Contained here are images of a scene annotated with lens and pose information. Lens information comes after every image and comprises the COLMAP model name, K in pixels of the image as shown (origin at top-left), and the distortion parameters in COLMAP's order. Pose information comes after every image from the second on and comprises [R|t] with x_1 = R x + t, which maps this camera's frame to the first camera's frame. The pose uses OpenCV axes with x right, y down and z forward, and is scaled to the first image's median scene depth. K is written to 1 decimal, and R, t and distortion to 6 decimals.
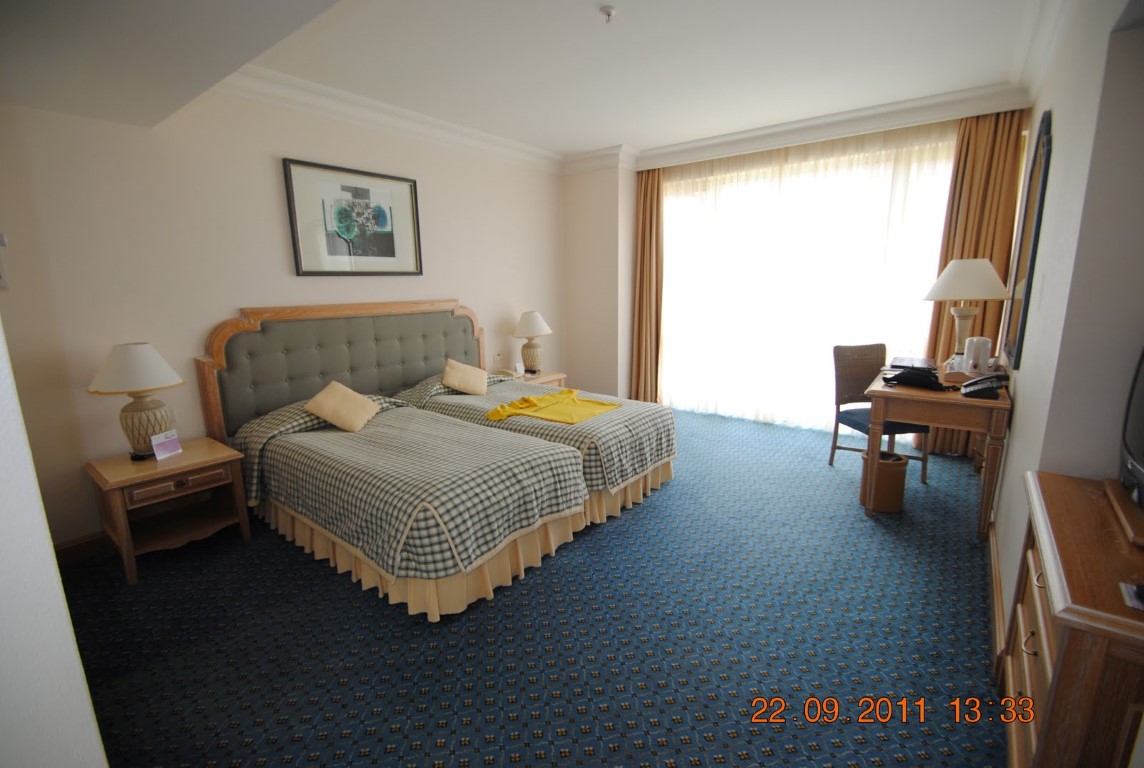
lens RADIAL K [[498.9, 0, 572.0], [0, 498.9, 384.0], [0, 0, 1]] dist [0.000235, -0.000064]
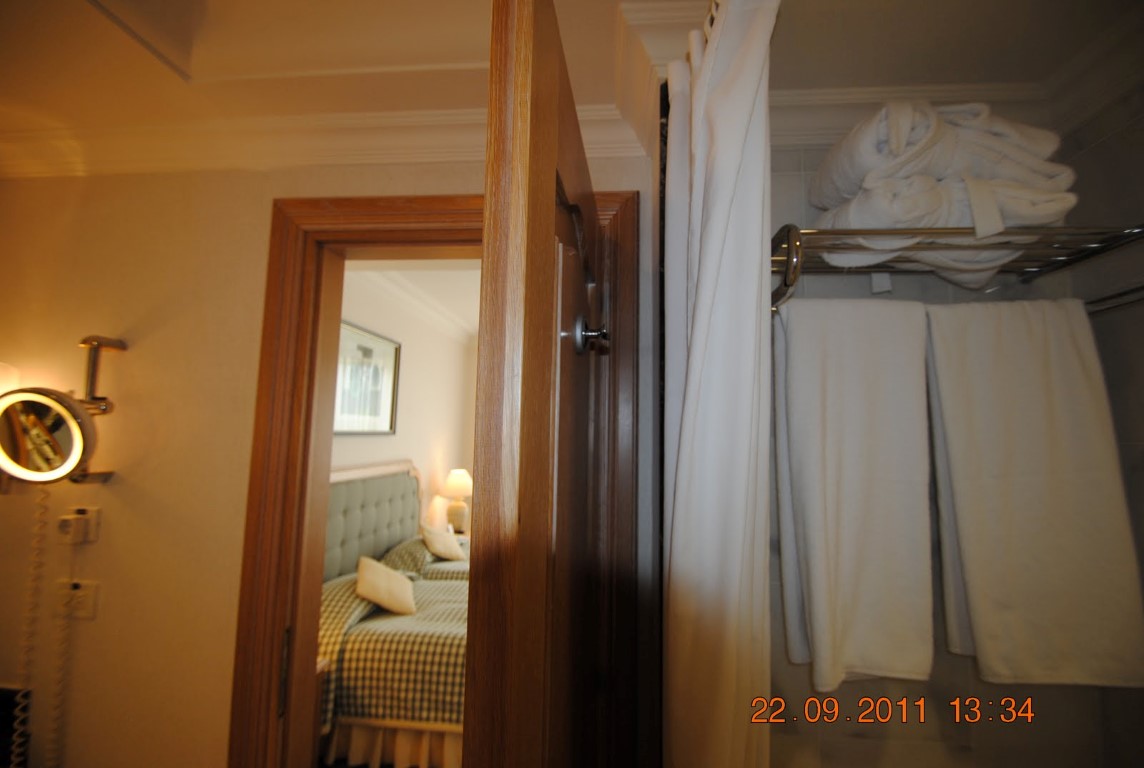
lens RADIAL K [[498.9, 0, 572.0], [0, 498.9, 384.0], [0, 0, 1]] dist [0.000235, -0.000064]
pose [[0.842410, 0.082010, 0.532560, -0.552816], [0.084089, 0.956232, -0.280266, -0.015757], [-0.532235, 0.280881, 0.798643, 0.030397]]
